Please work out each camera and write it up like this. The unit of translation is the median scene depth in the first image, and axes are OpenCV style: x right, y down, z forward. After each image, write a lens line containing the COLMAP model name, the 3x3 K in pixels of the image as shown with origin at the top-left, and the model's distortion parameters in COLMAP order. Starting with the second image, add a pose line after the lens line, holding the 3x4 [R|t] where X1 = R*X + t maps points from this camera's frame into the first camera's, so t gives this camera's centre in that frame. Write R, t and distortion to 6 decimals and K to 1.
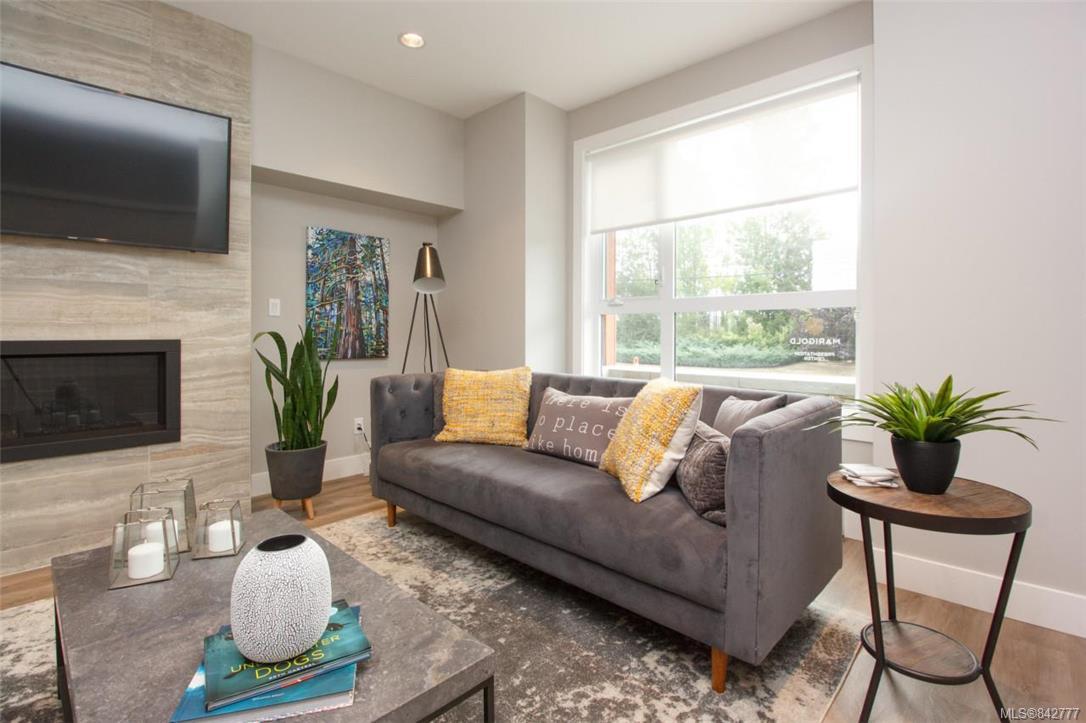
lens RADIAL K [[519.8, 0, 543.8], [0, 519.8, 356.5], [0, 0, 1]] dist [-0.005924, -0.001281]
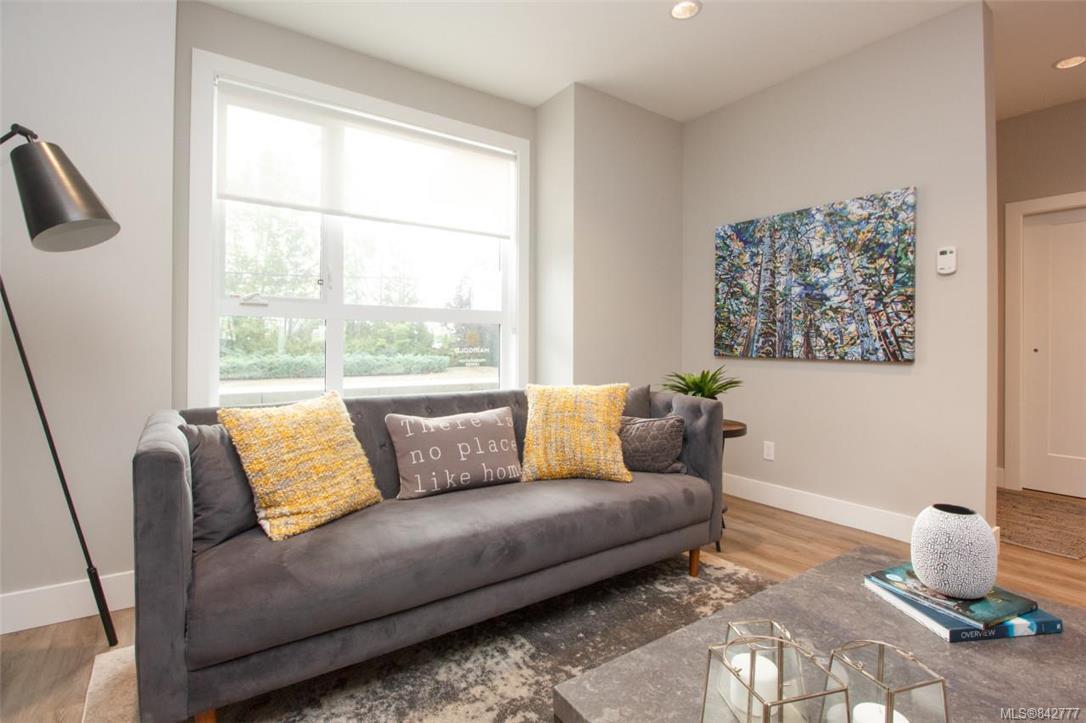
lens RADIAL K [[519.8, 0, 545.6], [0, 519.8, 353.0], [0, 0, 1]] dist [-0.005924, -0.001281]
pose [[0.182993, -0.018325, 0.982943, -0.858066], [0.031096, 0.999434, 0.012843, -0.041367], [-0.982622, 0.028216, 0.183459, 0.766282]]
